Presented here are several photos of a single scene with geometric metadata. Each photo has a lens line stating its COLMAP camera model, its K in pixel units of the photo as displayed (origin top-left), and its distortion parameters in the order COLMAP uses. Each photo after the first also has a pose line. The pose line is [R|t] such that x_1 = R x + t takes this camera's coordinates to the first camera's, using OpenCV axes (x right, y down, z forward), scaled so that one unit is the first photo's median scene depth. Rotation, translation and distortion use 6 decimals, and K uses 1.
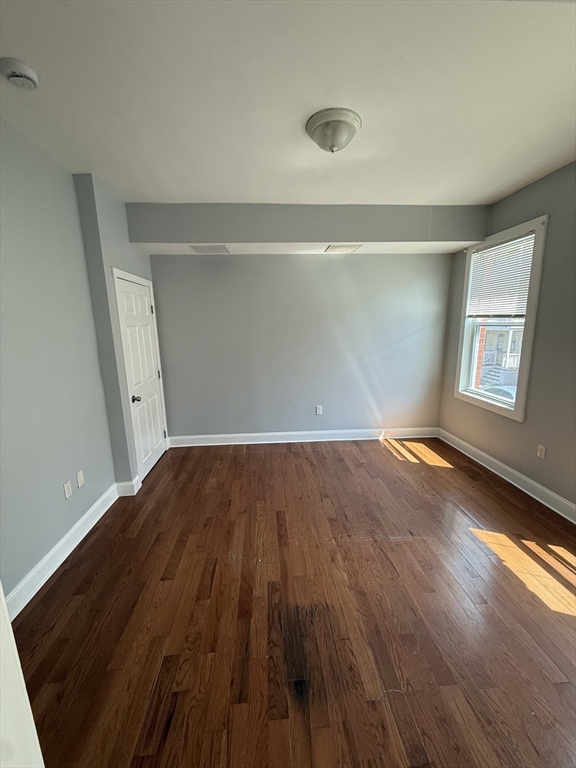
lens RADIAL K [[304.6, 0, 287.5], [0, 304.6, 383.1], [0, 0, 1]] dist [-0.000828, -0.000230]
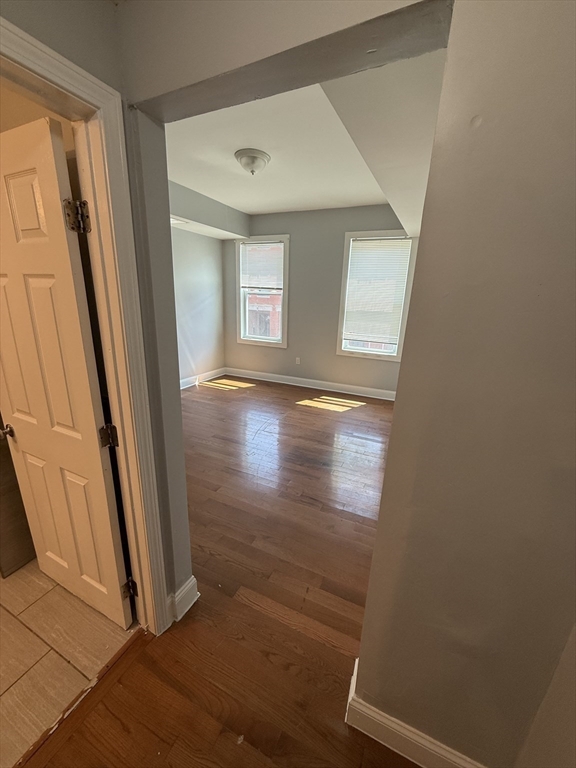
lens RADIAL K [[304.6, 0, 288.9], [0, 304.6, 383.2], [0, 0, 1]] dist [-0.000828, -0.000230]
pose [[0.492404, -0.213132, 0.843868, -0.683783], [0.124676, 0.976828, 0.173964, 0.012955], [-0.861391, 0.019550, 0.507567, 0.044755]]
